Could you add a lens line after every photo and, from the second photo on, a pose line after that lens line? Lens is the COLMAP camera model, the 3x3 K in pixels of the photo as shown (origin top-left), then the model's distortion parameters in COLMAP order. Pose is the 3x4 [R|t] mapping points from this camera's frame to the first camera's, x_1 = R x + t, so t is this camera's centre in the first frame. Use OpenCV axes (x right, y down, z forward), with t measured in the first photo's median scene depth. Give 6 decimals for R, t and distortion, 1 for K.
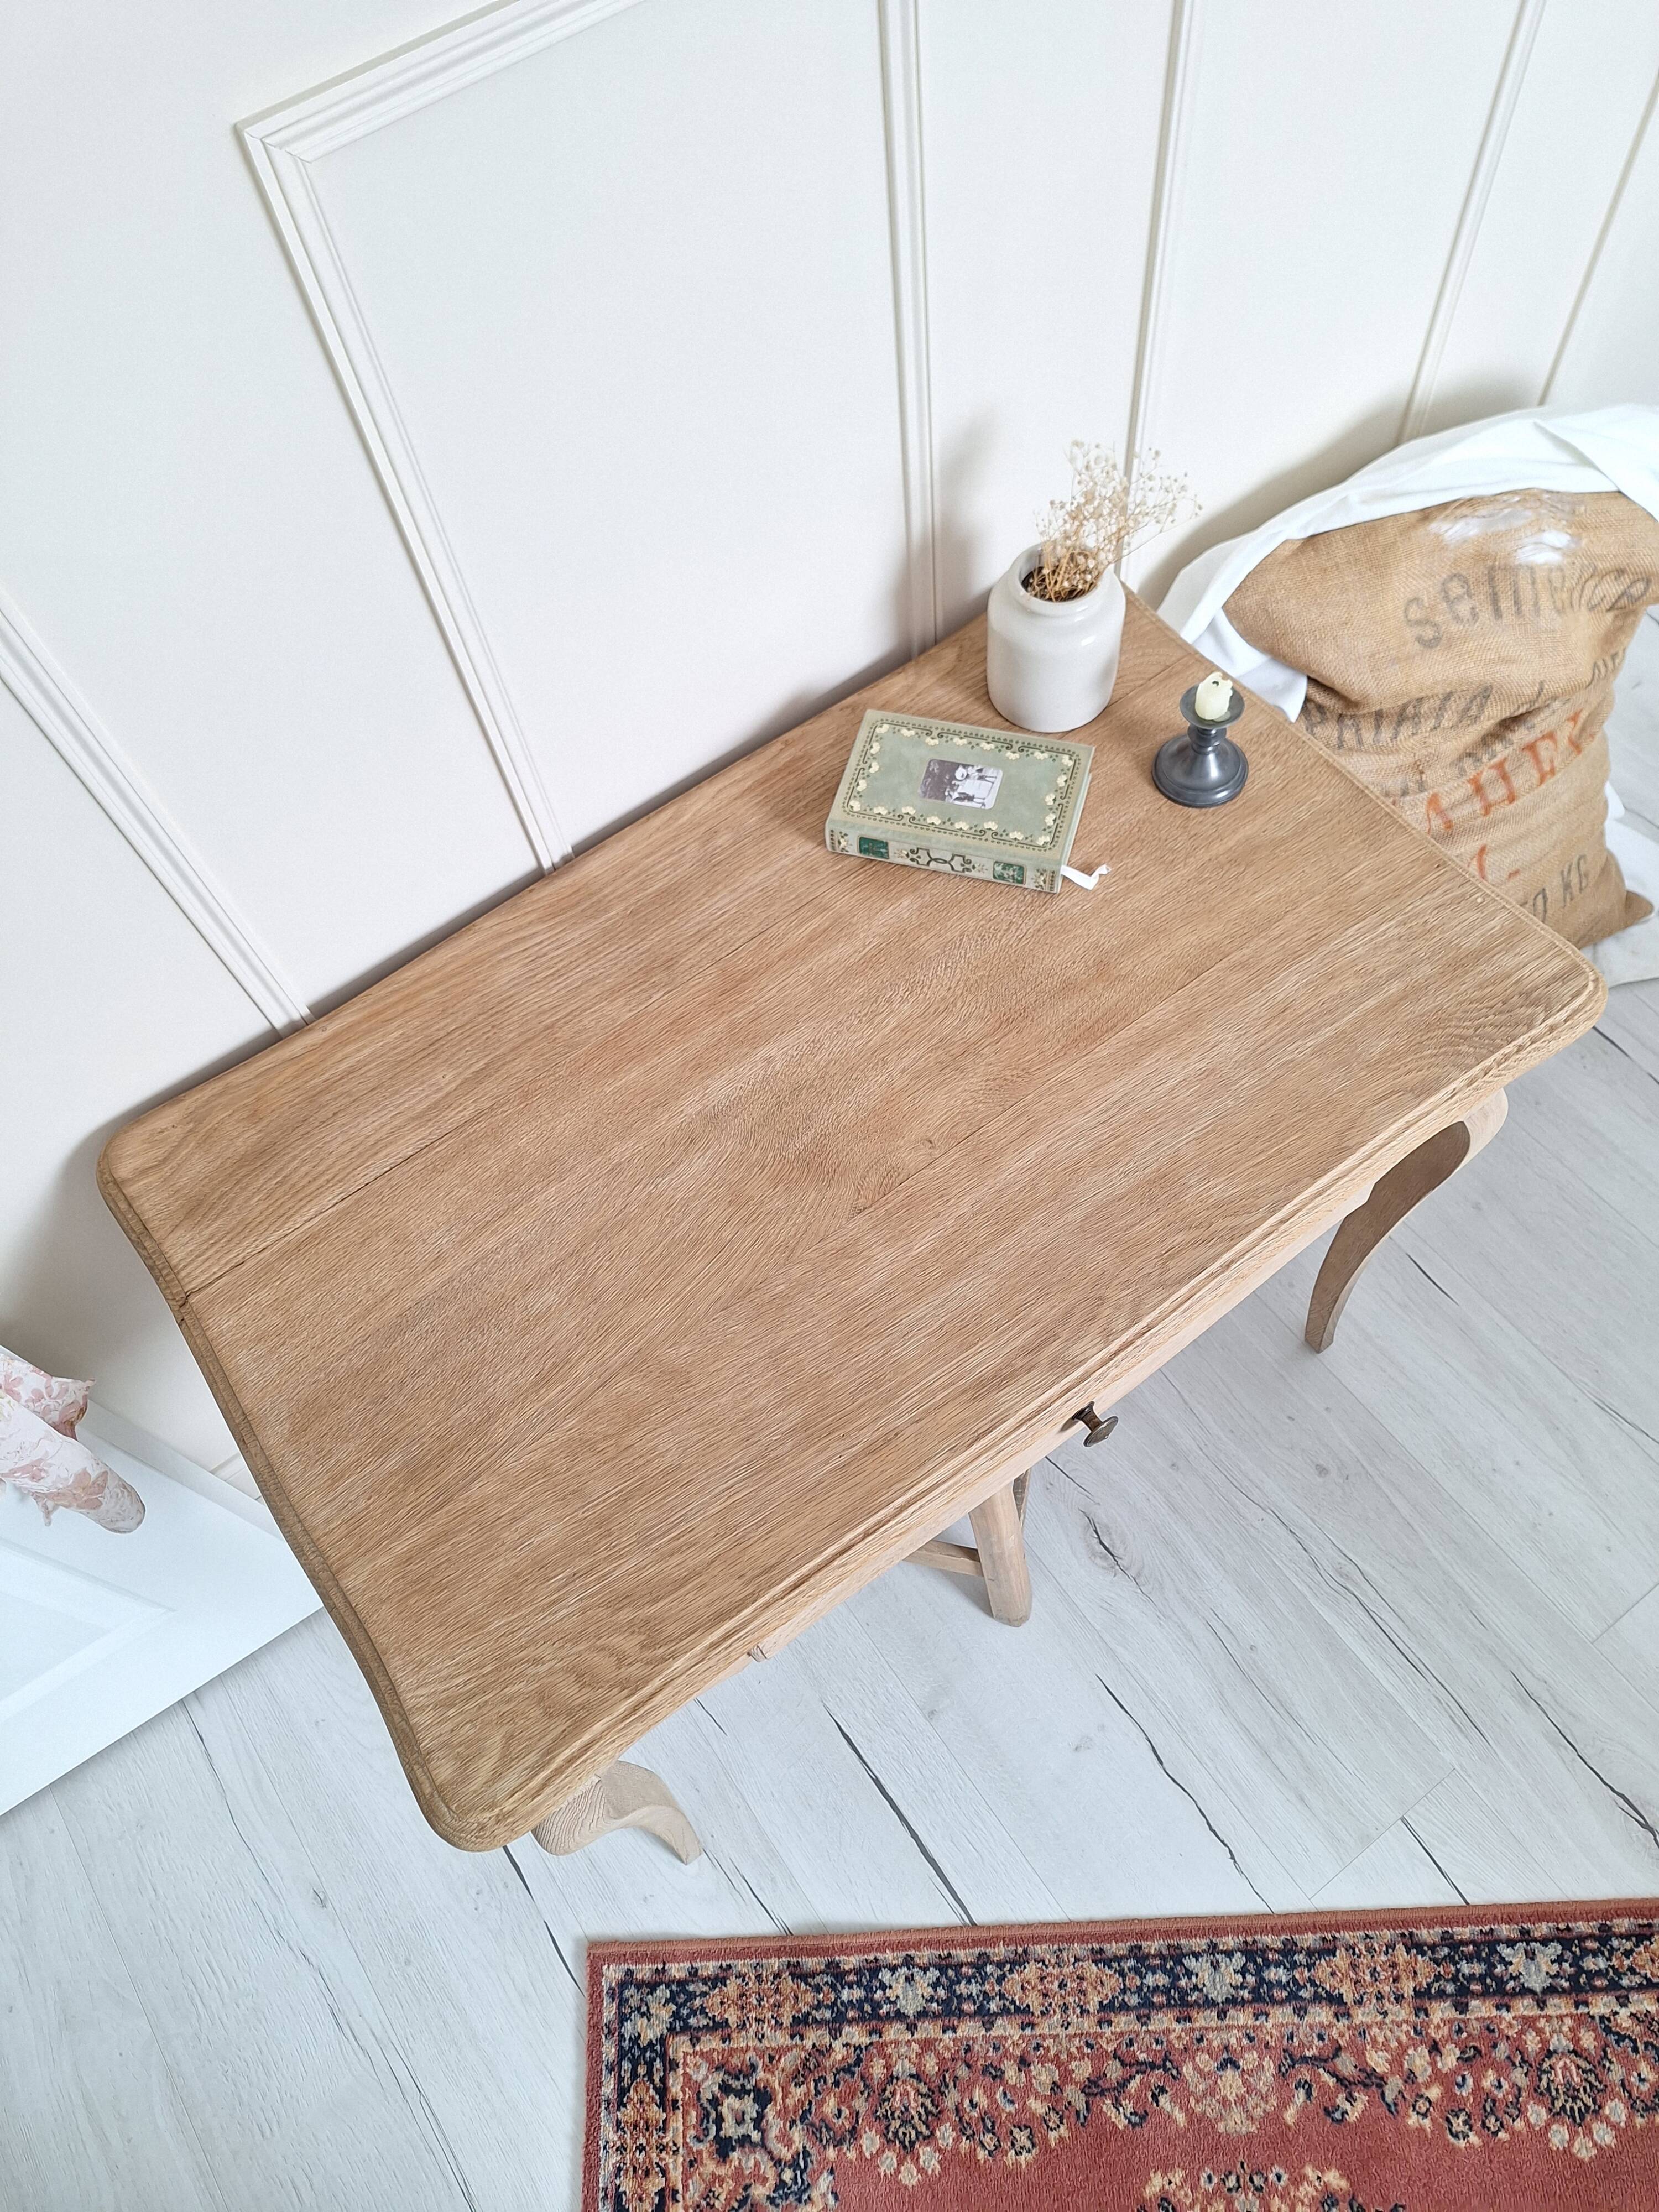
lens RADIAL K [[1551.9, 0, 819.7], [0, 1551.9, 1092.6], [0, 0, 1]] dist [0.051182, -0.044930]
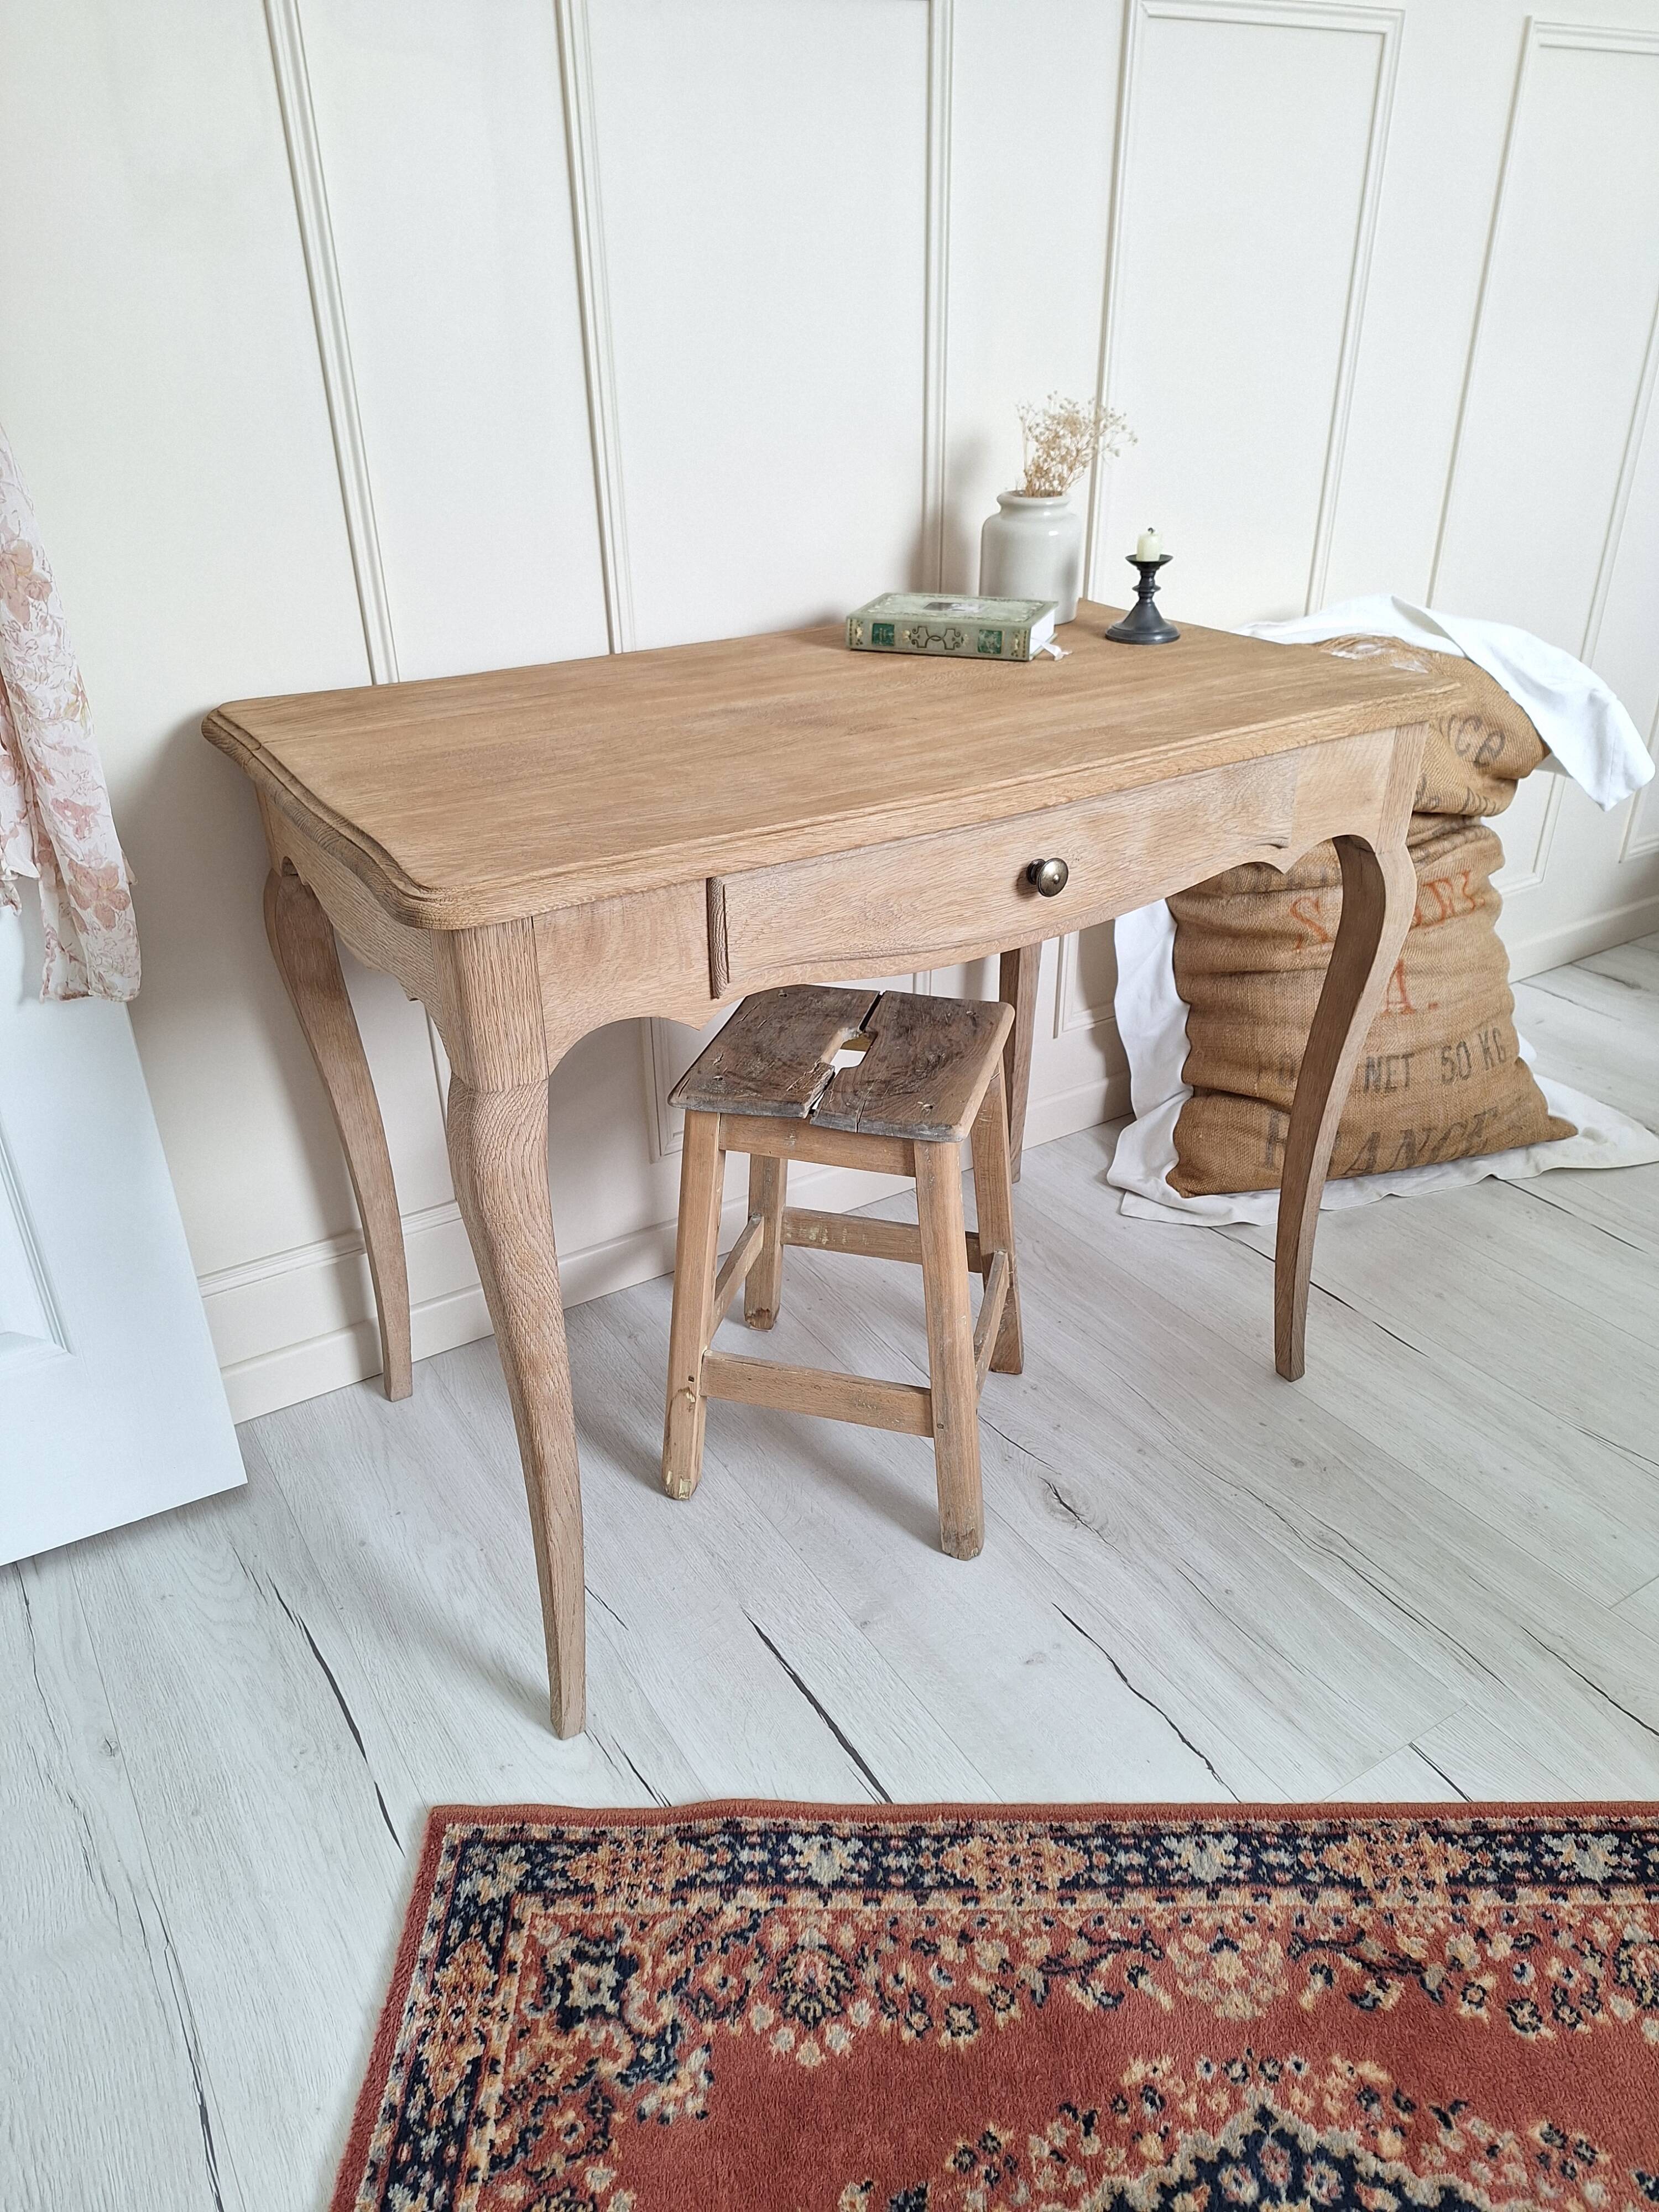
lens RADIAL K [[1551.9, 0, 827.9], [0, 1551.9, 1114.6], [0, 0, 1]] dist [0.051182, -0.044930]
pose [[0.996162, 0.087409, 0.004601, 0.021949], [-0.070676, 0.834245, -0.546846, 0.702528], [-0.051638, 0.544422, 0.837221, 0.123871]]
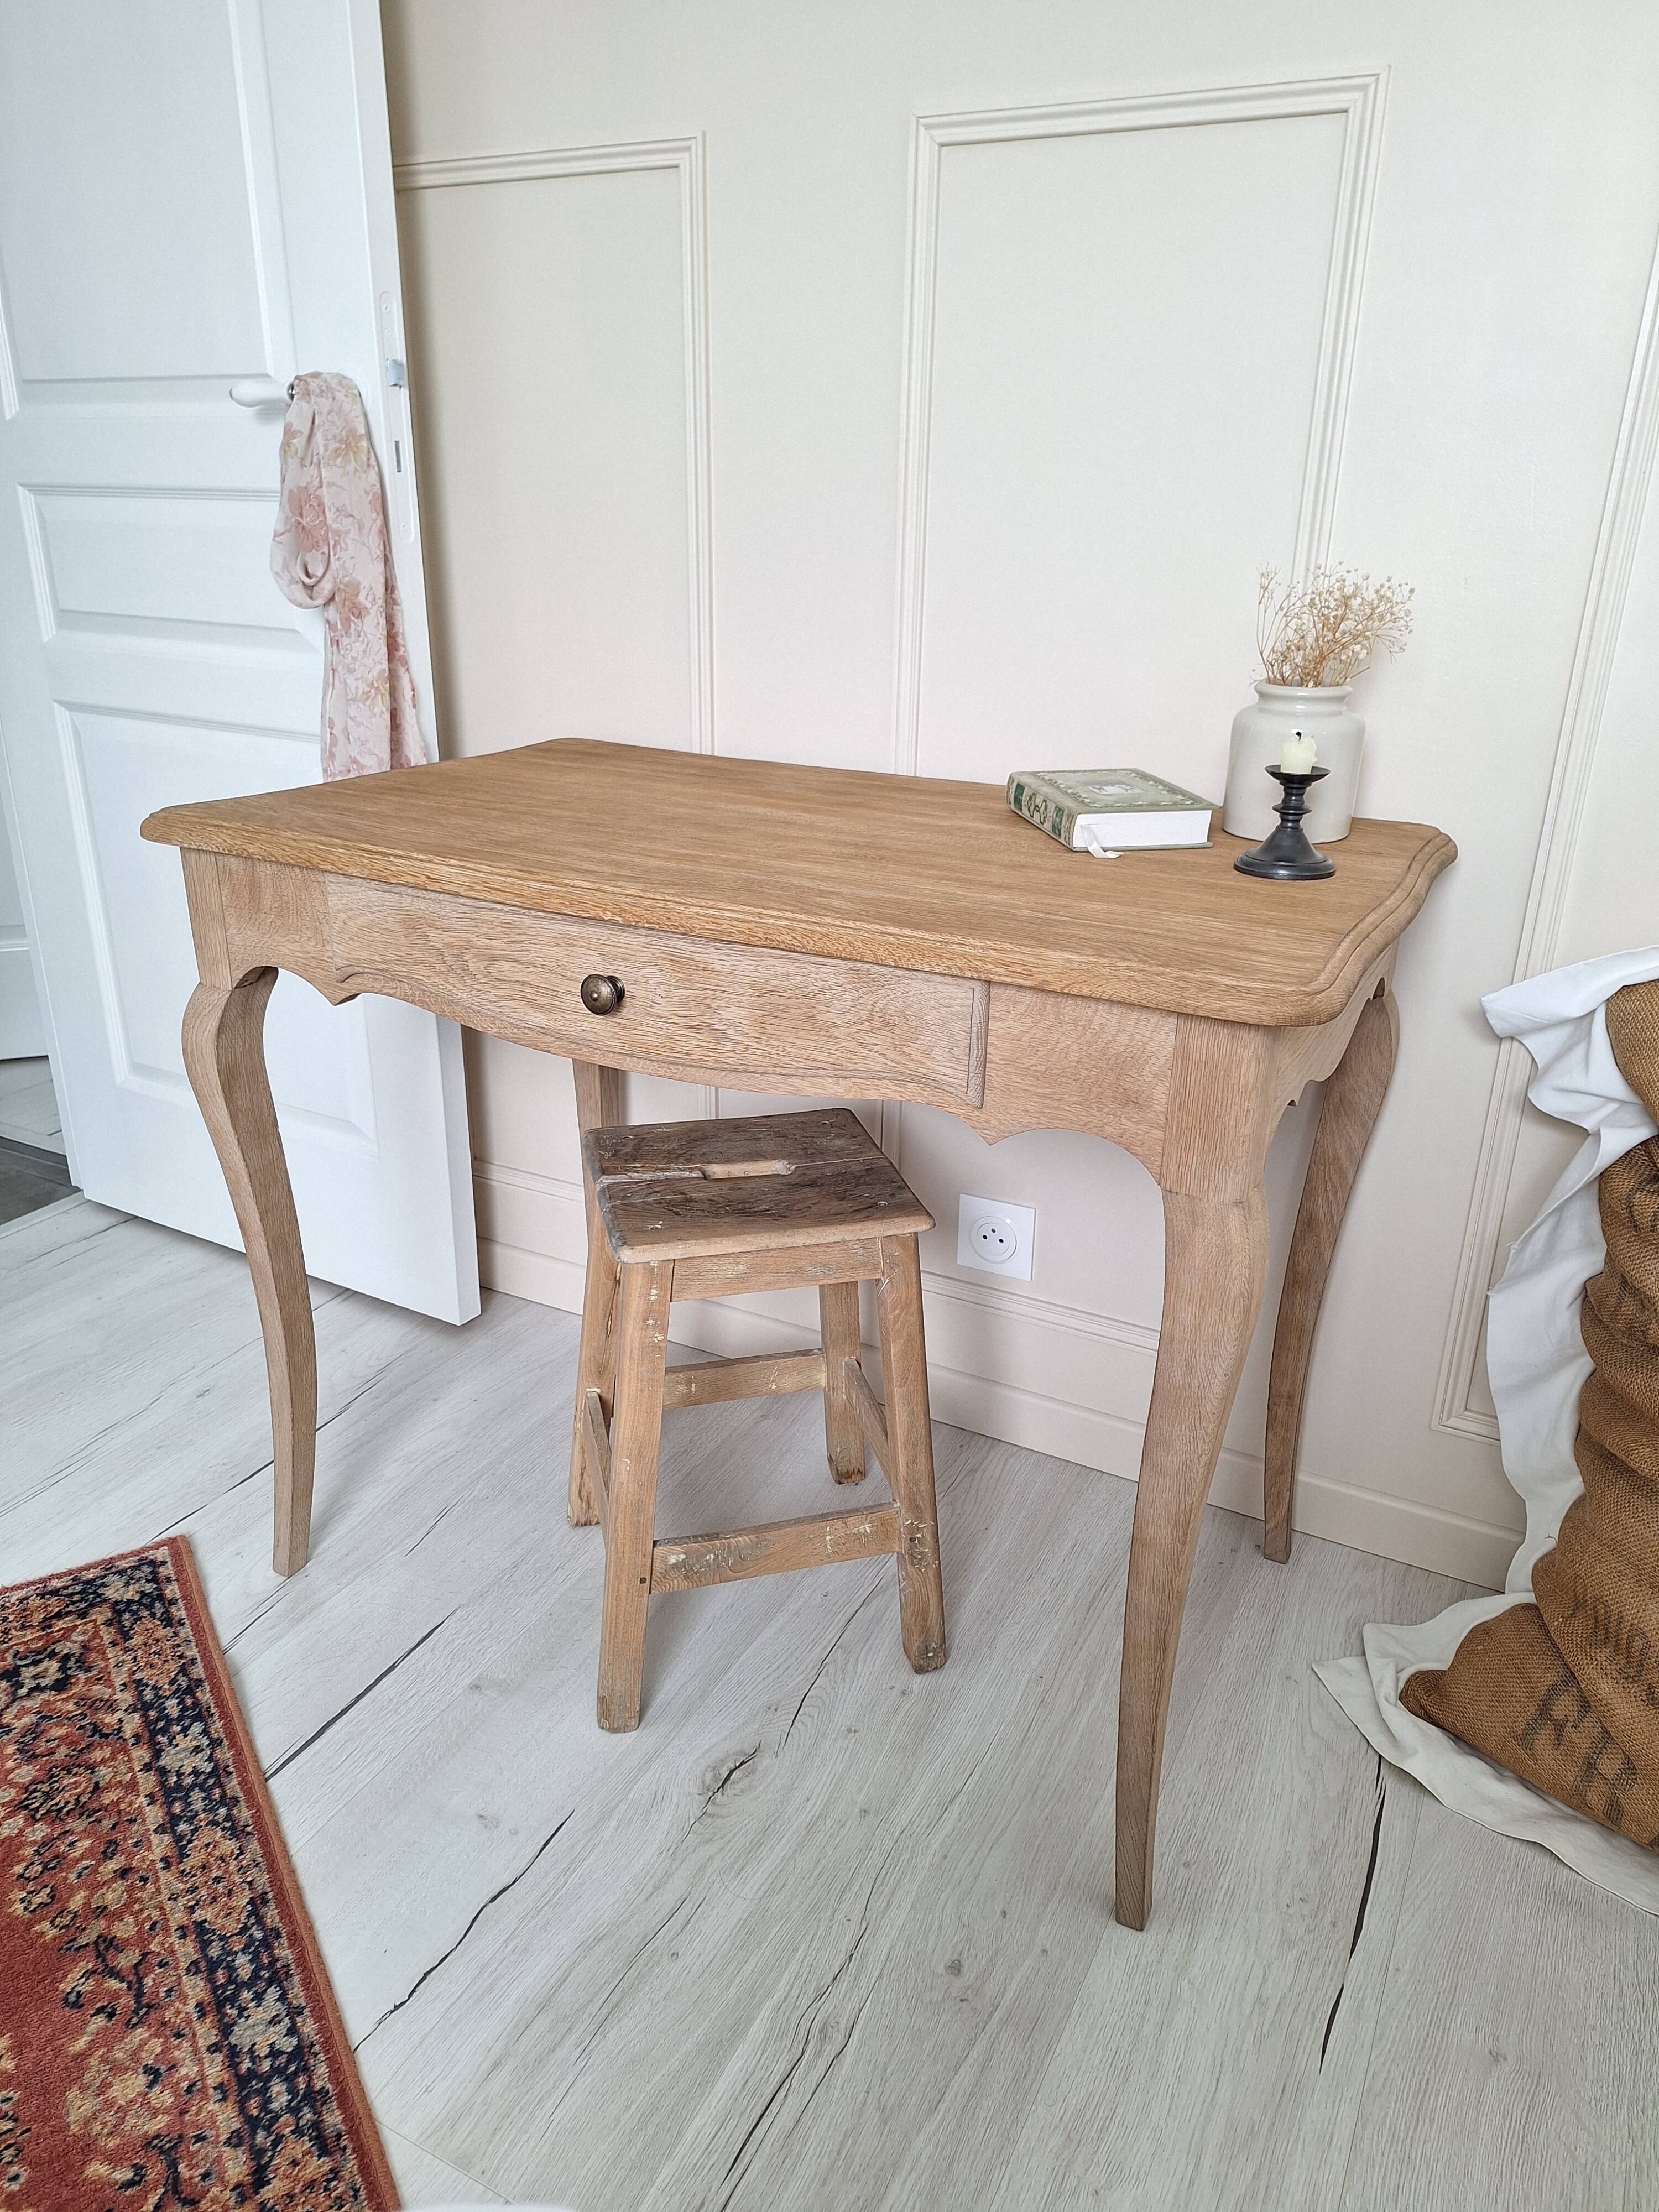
lens RADIAL K [[1560.1, 0, 826.2], [0, 1560.1, 1116.3], [0, 0, 1]] dist [0.048290, -0.039455]
pose [[0.447515, 0.419367, -0.789849, 0.785878], [-0.812247, 0.560133, -0.162806, 0.221091], [0.374145, 0.714411, 0.591298, 0.361078]]
